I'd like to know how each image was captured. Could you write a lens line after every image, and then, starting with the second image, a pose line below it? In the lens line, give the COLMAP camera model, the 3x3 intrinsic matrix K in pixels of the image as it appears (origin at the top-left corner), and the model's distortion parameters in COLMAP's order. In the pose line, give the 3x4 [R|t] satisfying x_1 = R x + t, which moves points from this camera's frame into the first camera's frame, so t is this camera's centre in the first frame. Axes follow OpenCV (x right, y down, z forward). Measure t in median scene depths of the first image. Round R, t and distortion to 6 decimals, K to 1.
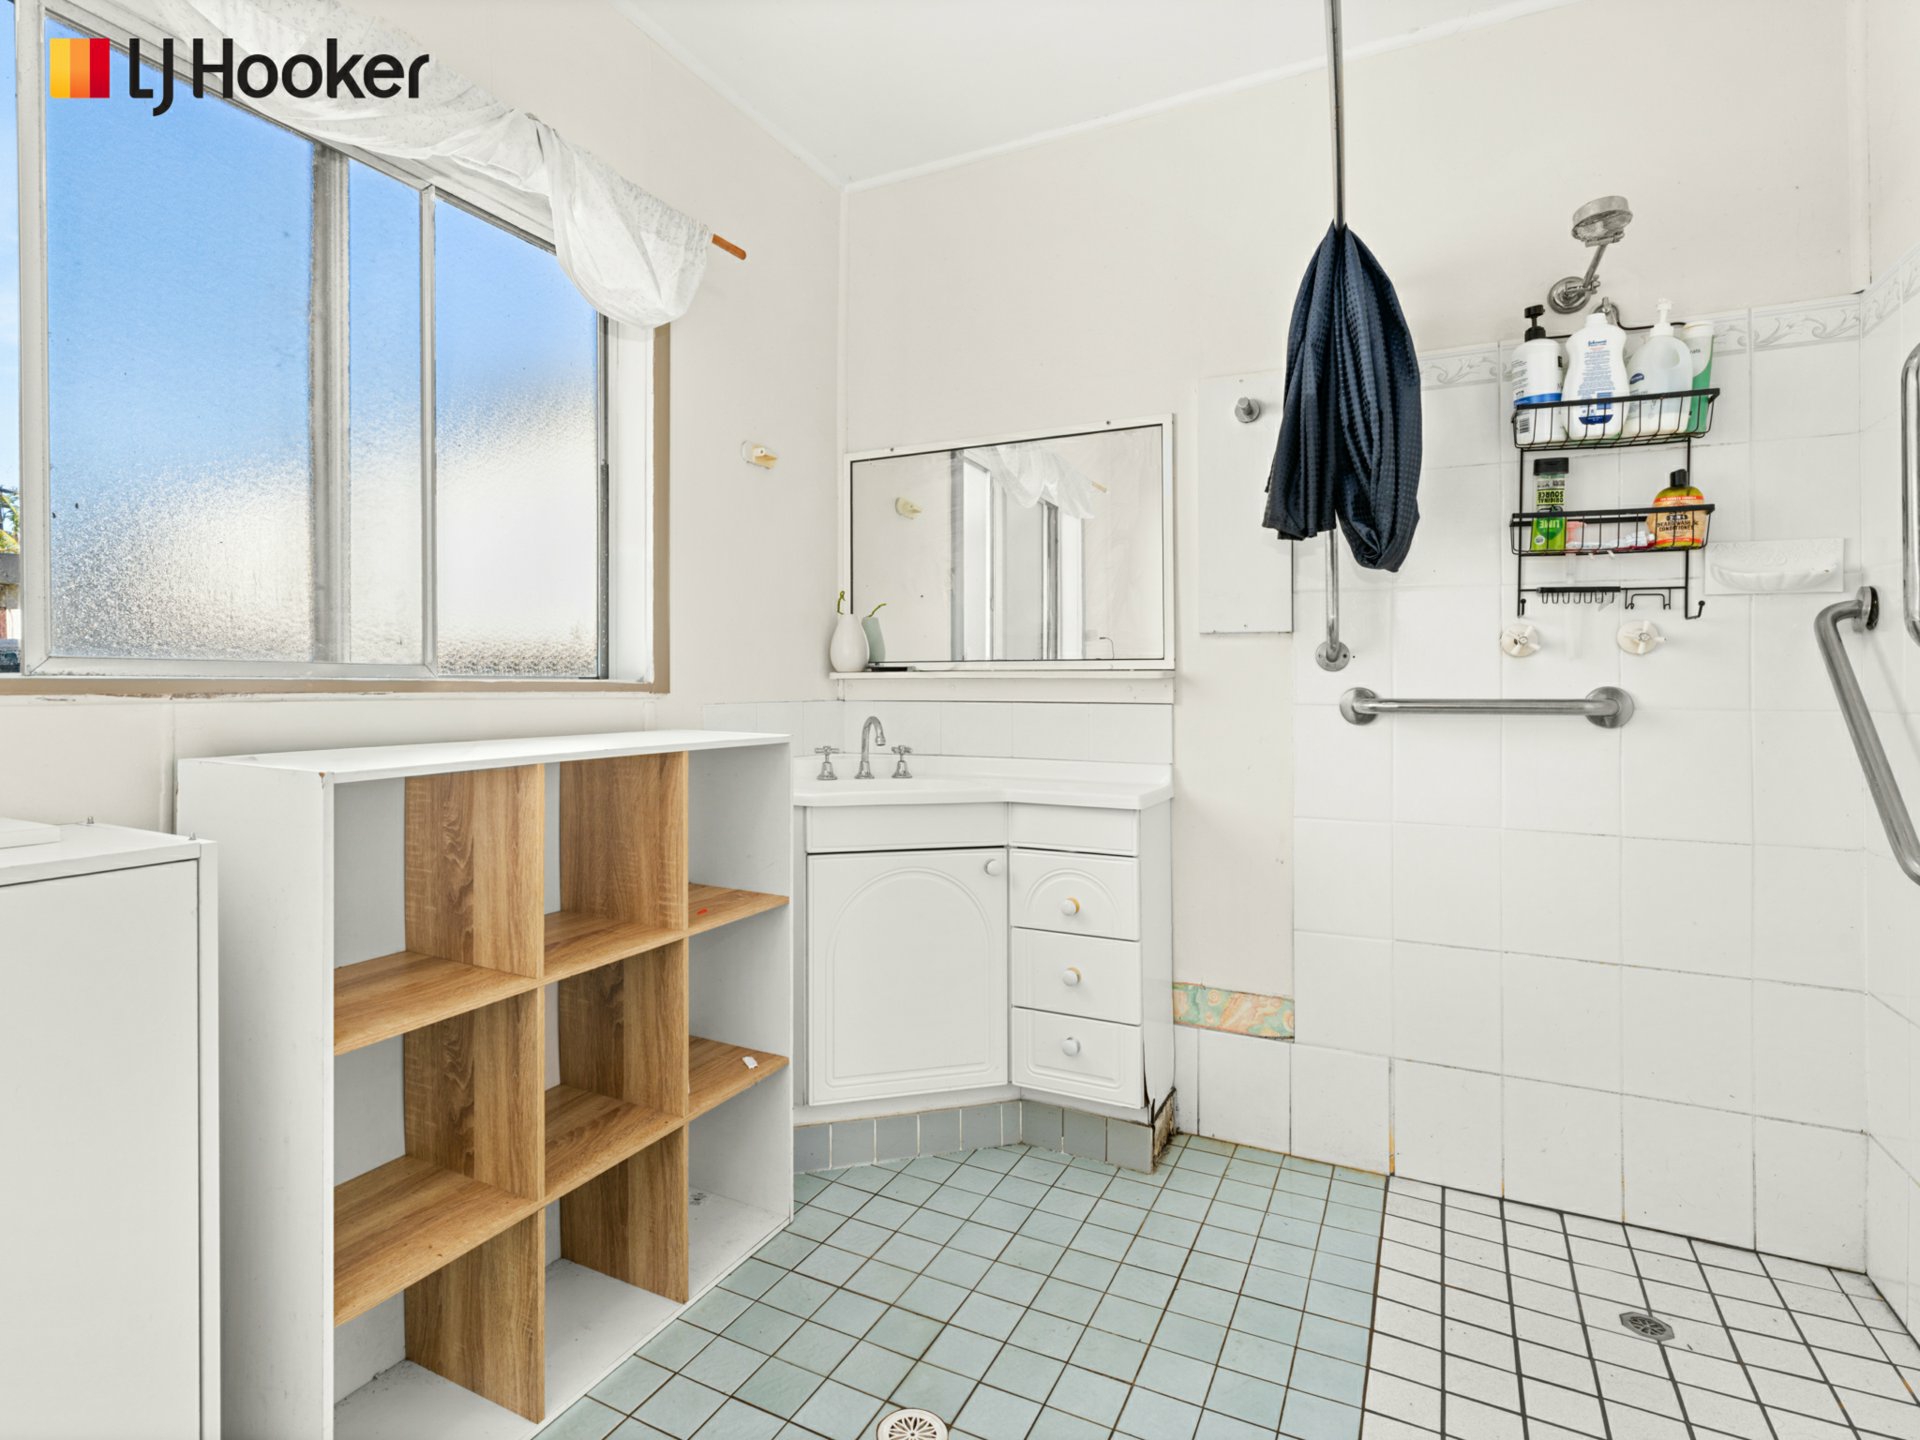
lens RADIAL K [[973.2, 0, 952.9], [0, 973.2, 671.3], [0, 0, 1]] dist [-0.002530, 0.000000]
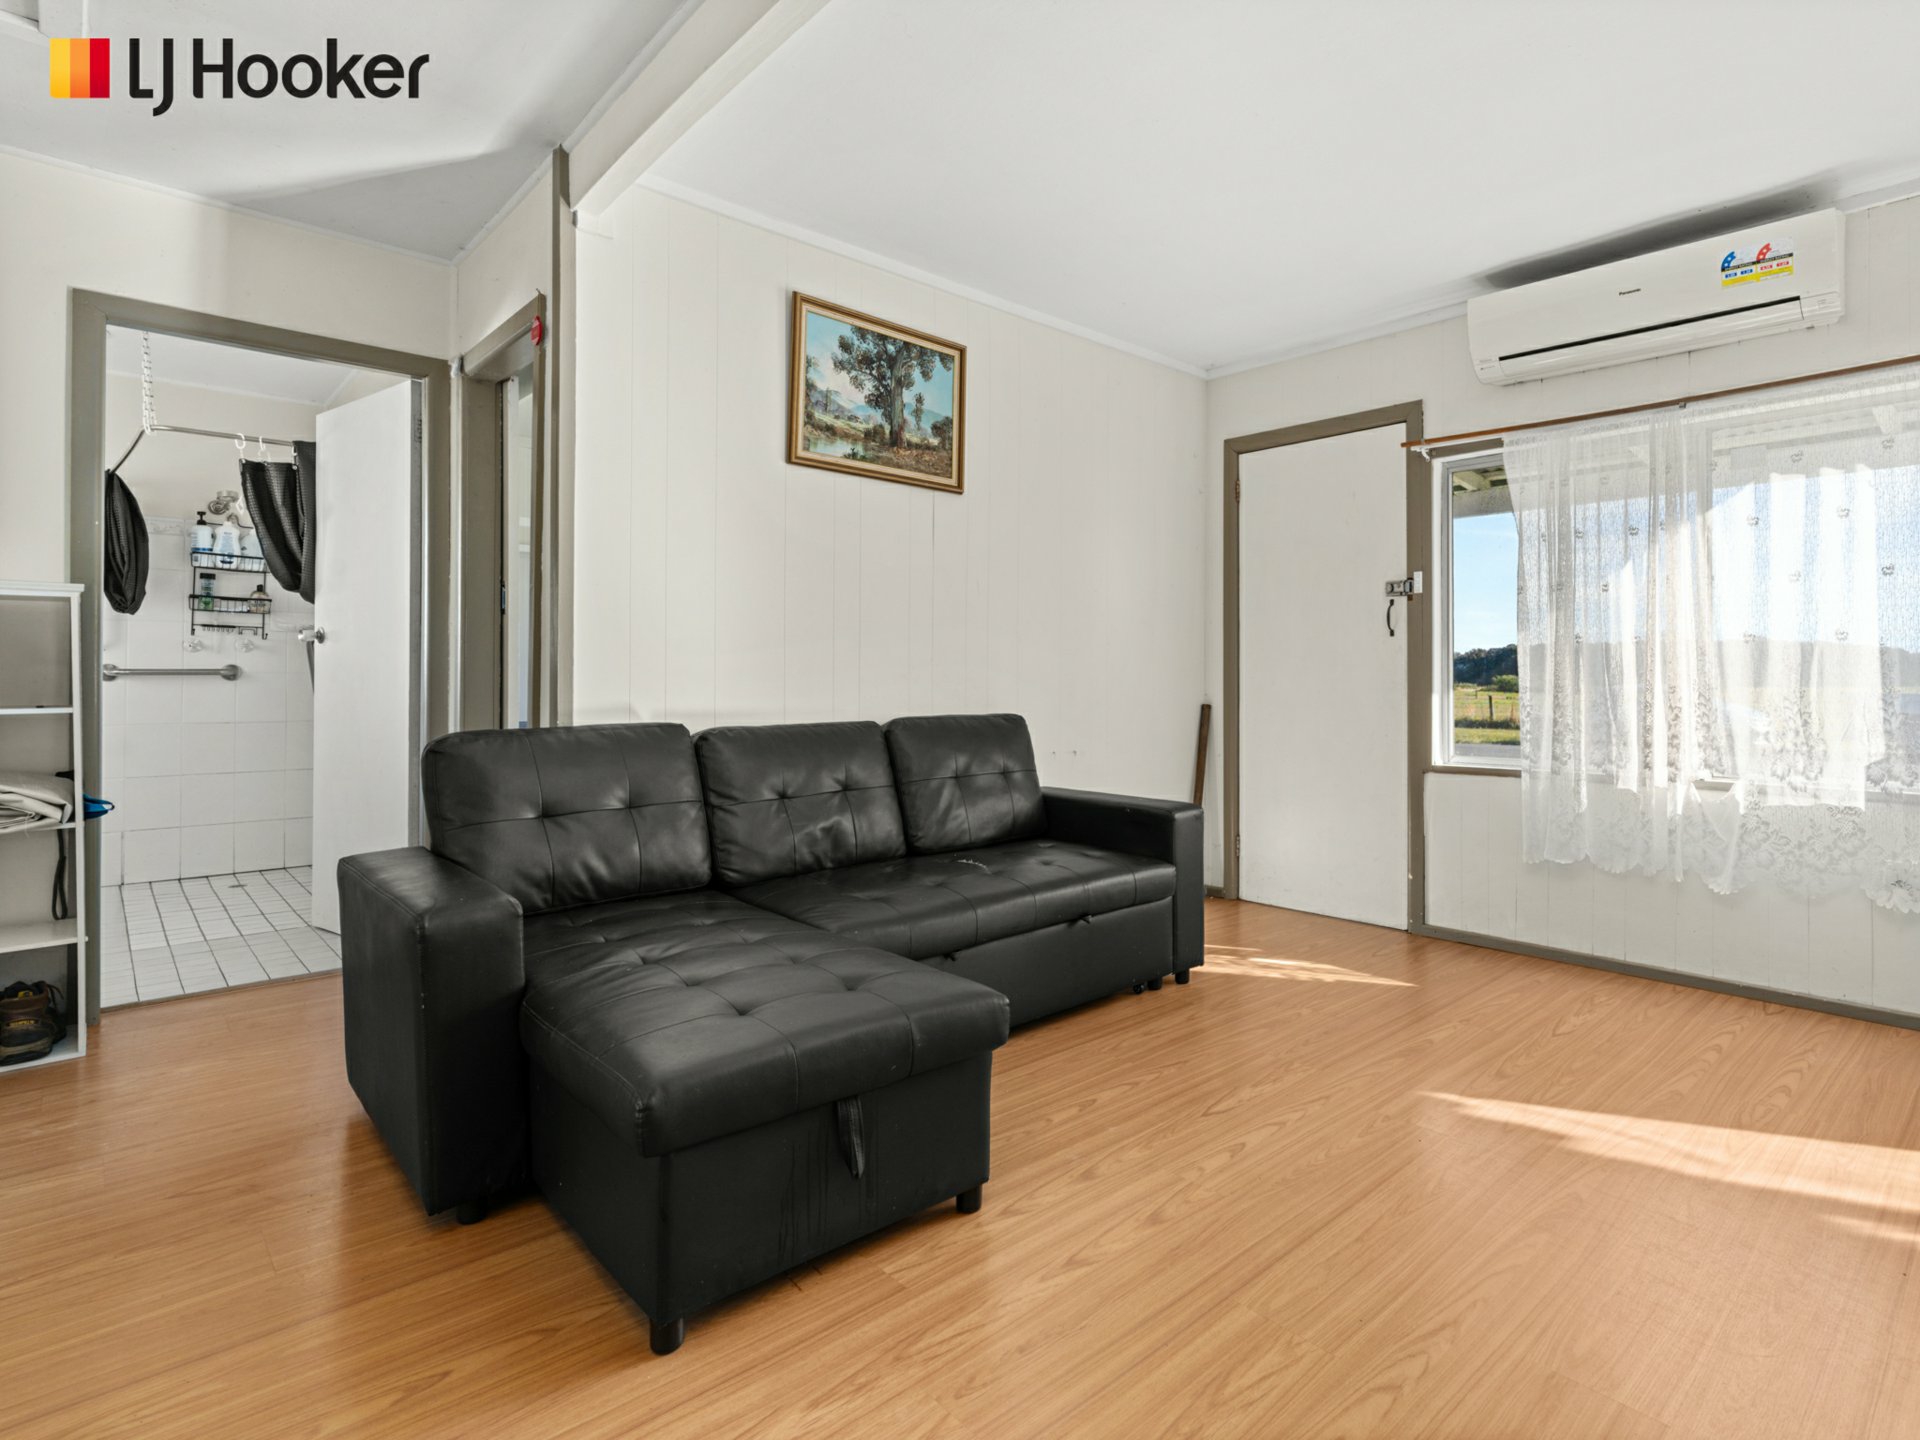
lens RADIAL K [[973.2, 0, 1025.1], [0, 973.2, 662.7], [0, 0, 1]] dist [-0.002530, 0.000000]
pose [[0.340240, 0.014676, 0.940224, -1.040470], [-0.007979, 0.999887, -0.012719, 0.027976], [-0.940305, -0.003175, 0.340318, -1.872346]]
